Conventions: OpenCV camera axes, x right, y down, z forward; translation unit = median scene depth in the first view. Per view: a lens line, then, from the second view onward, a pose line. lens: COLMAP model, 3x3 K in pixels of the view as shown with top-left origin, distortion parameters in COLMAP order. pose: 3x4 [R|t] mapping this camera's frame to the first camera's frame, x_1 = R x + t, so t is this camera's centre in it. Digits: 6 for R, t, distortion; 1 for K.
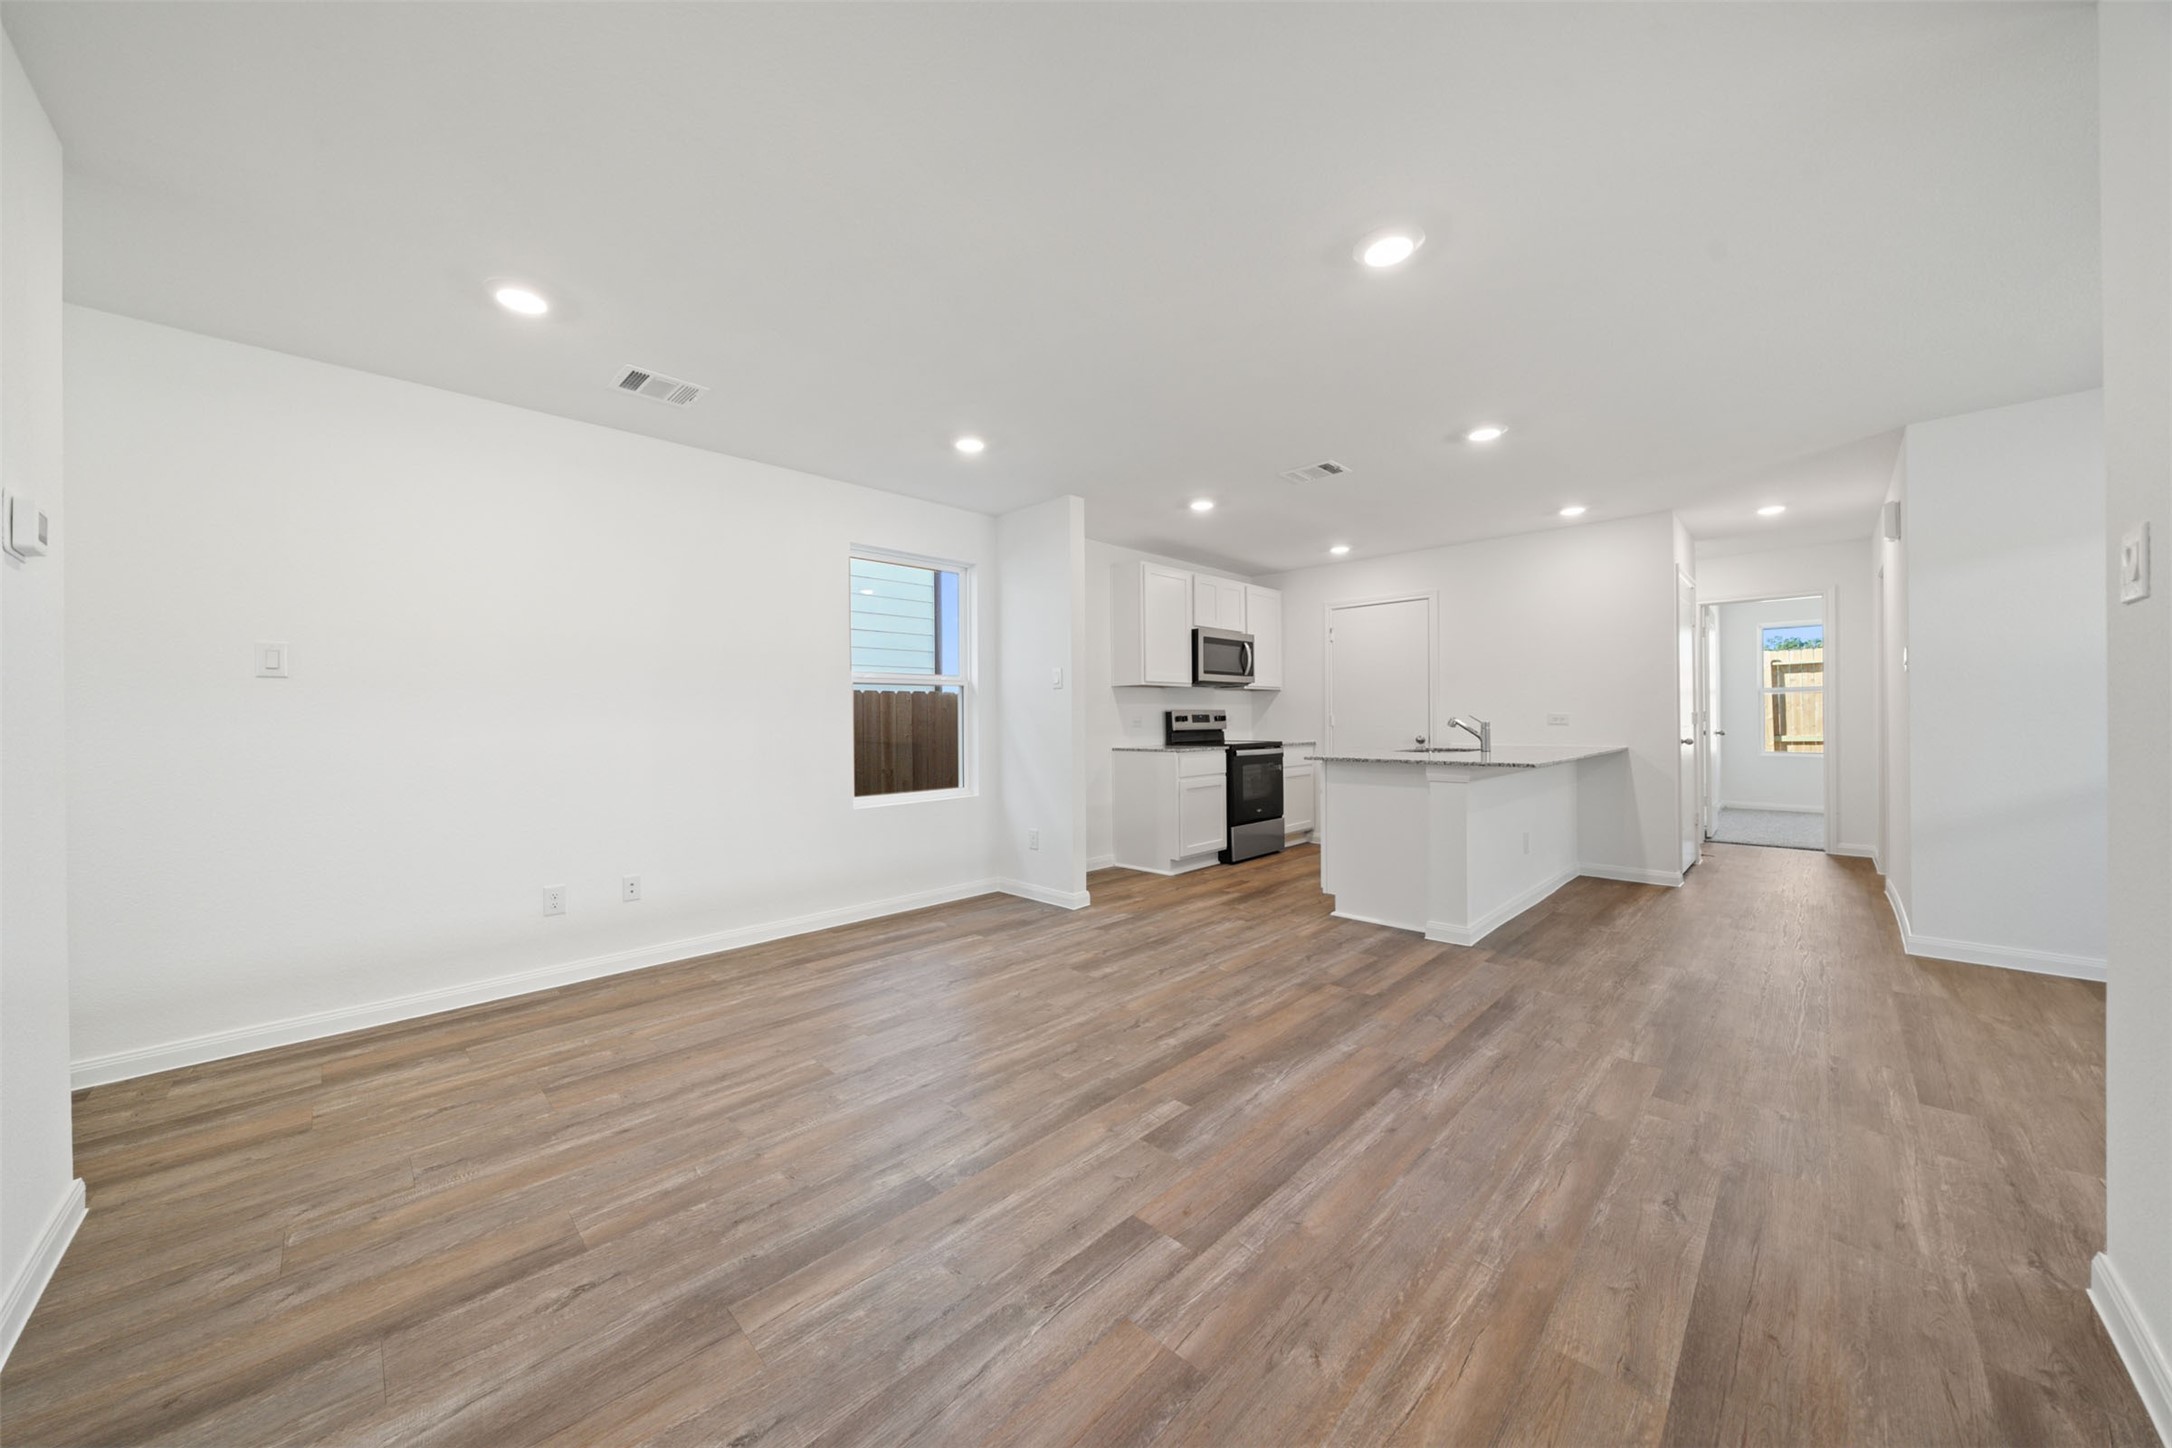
lens RADIAL K [[745.7, 0, 1068.9], [0, 745.7, 721.6], [0, 0, 1]] dist [-0.007261, 0.000080]
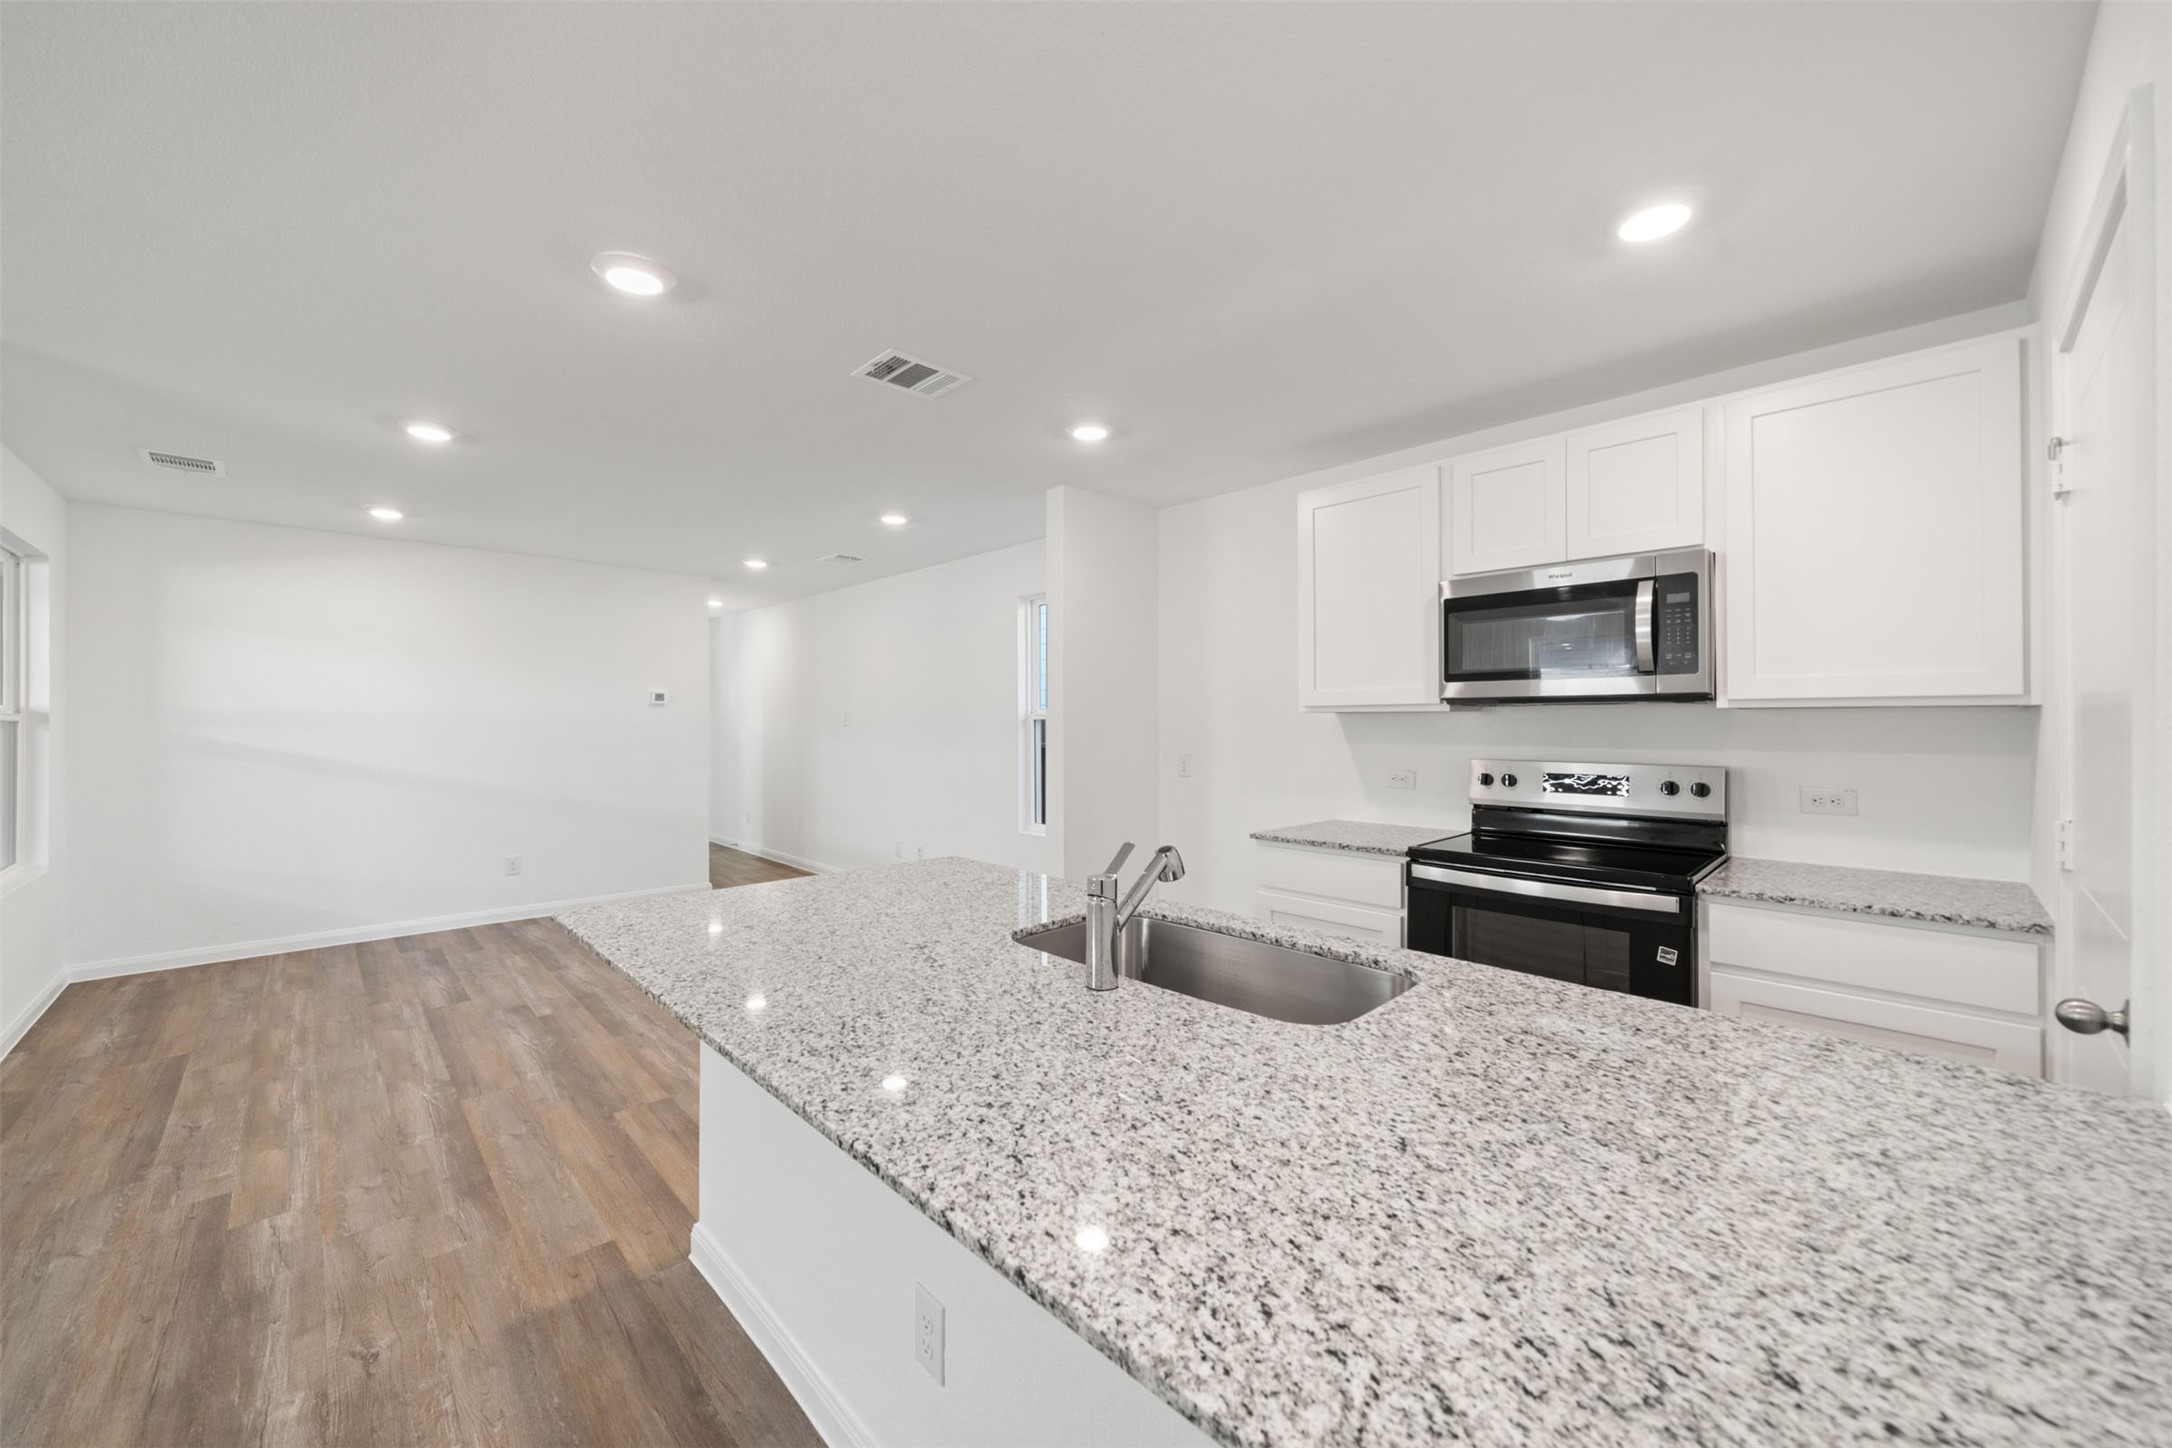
lens RADIAL K [[812.8, 0, 1063.9], [0, 812.8, 719.0], [0, 0, 1]] dist [-0.004698, 0.000009]
pose [[-0.022213, 0.008365, -0.999718, 1.239129], [-0.000769, 0.999965, 0.008384, -0.085315], [0.999753, 0.000955, -0.022206, 1.442332]]
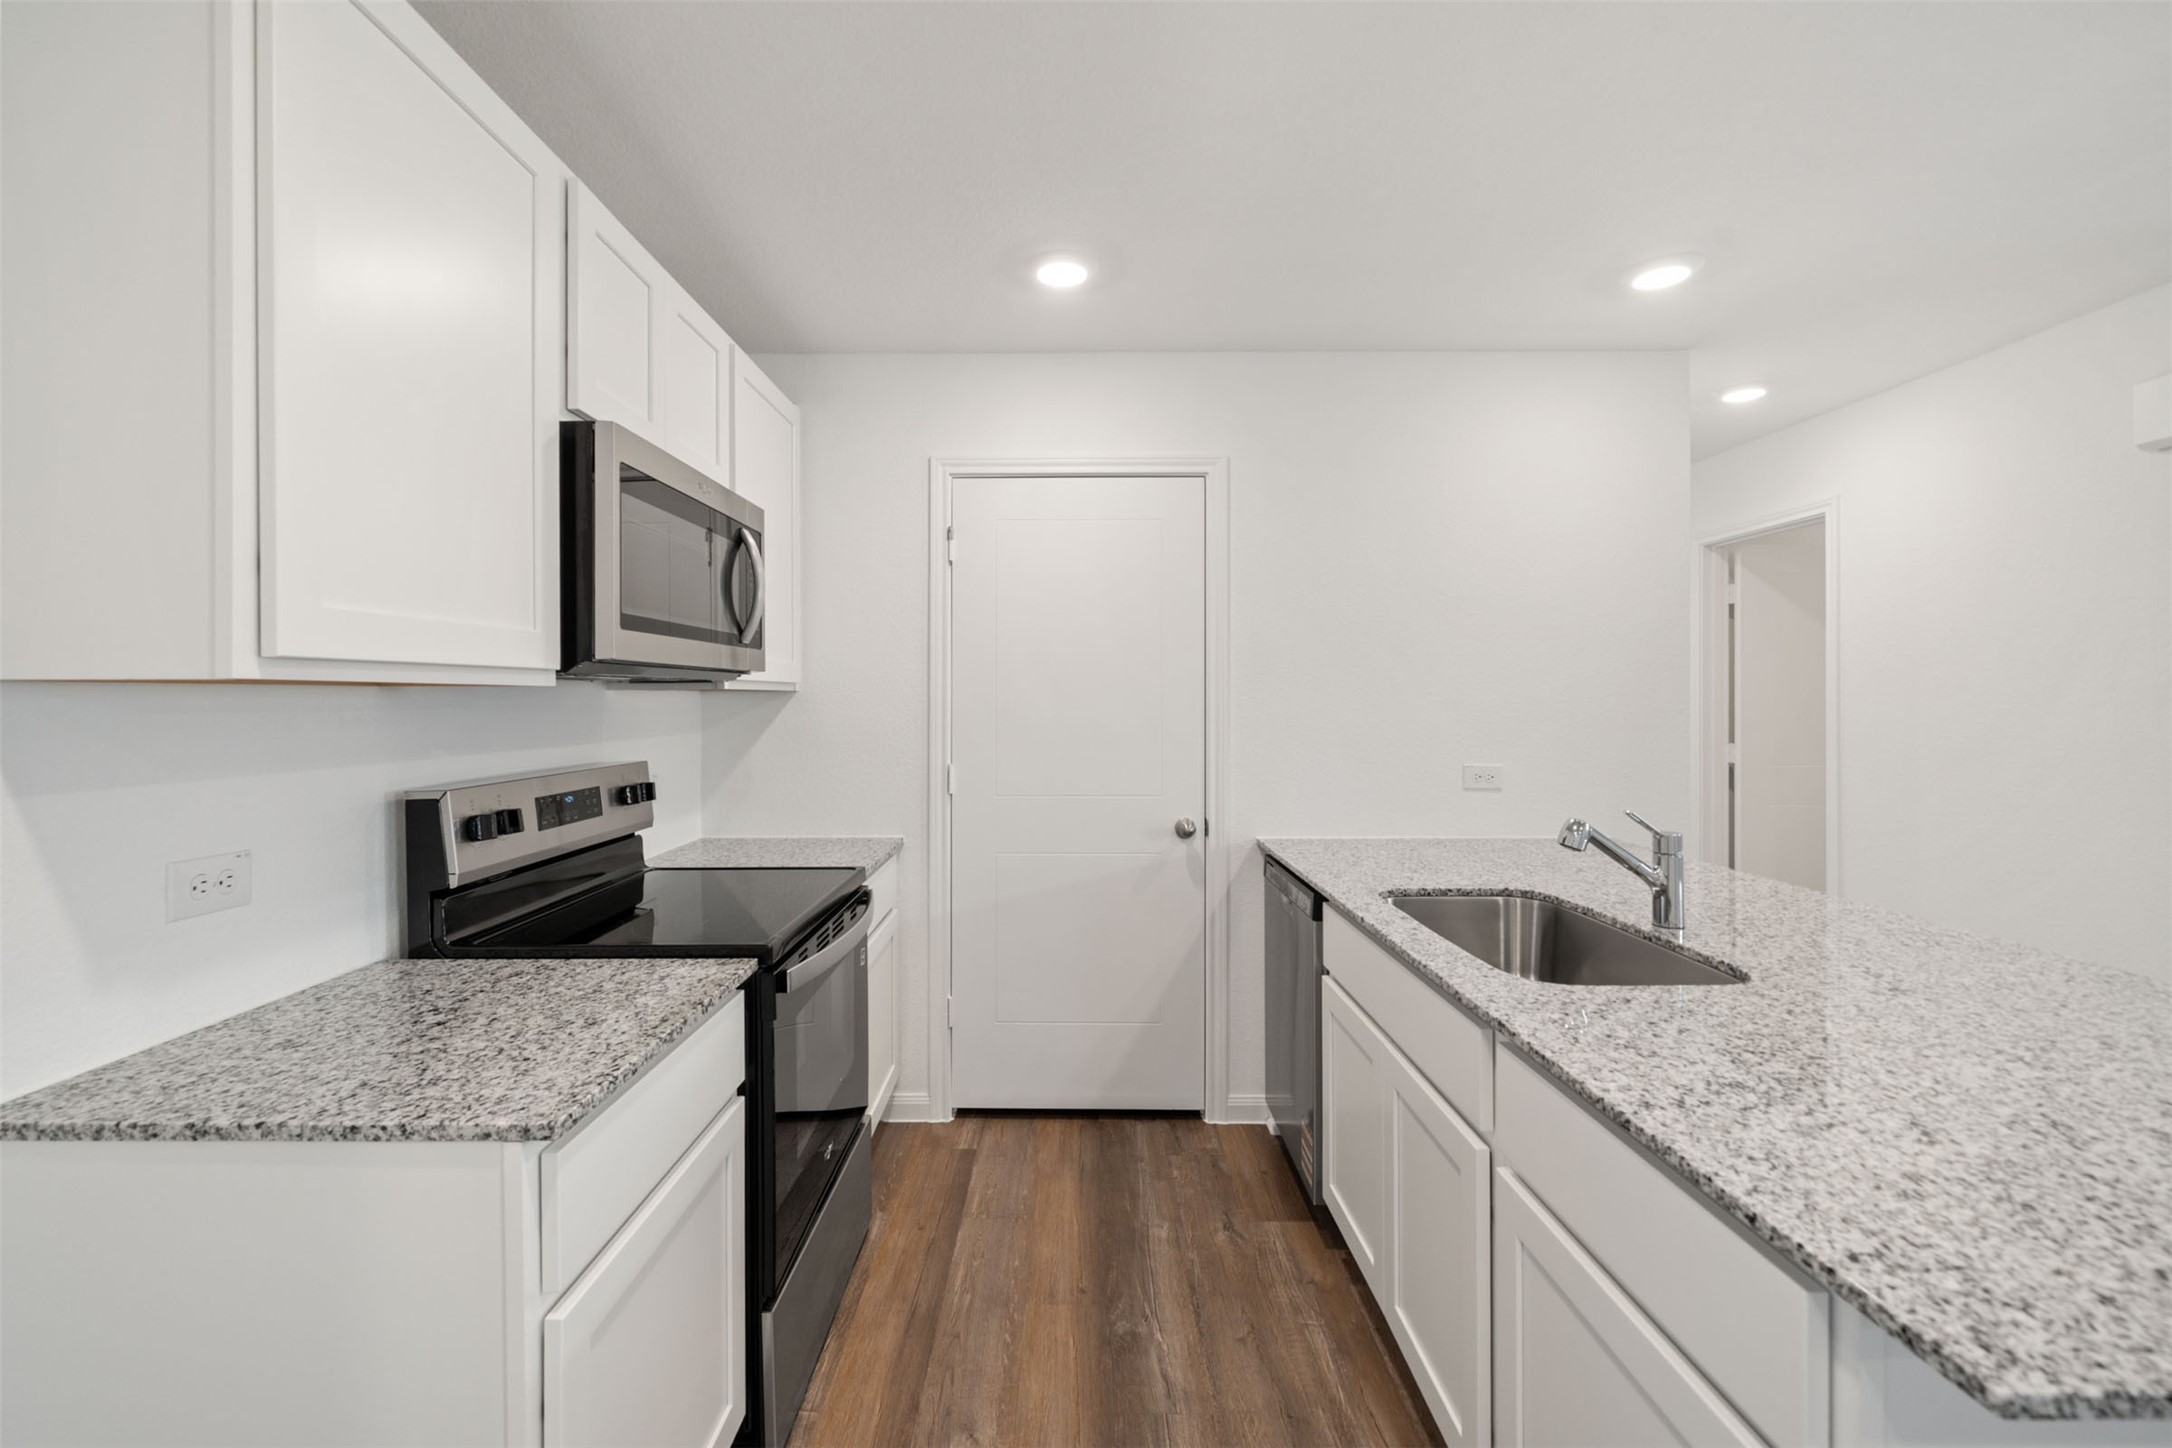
lens RADIAL K [[924.1, 0, 1062.5], [0, 924.1, 702.0], [0, 0, 1]] dist [0.000280, 0.000045]
pose [[0.709730, 0.004243, 0.704461, 0.148304], [-0.001264, 0.999988, -0.004750, -0.076388], [-0.704473, 0.002481, 0.709726, 1.311297]]
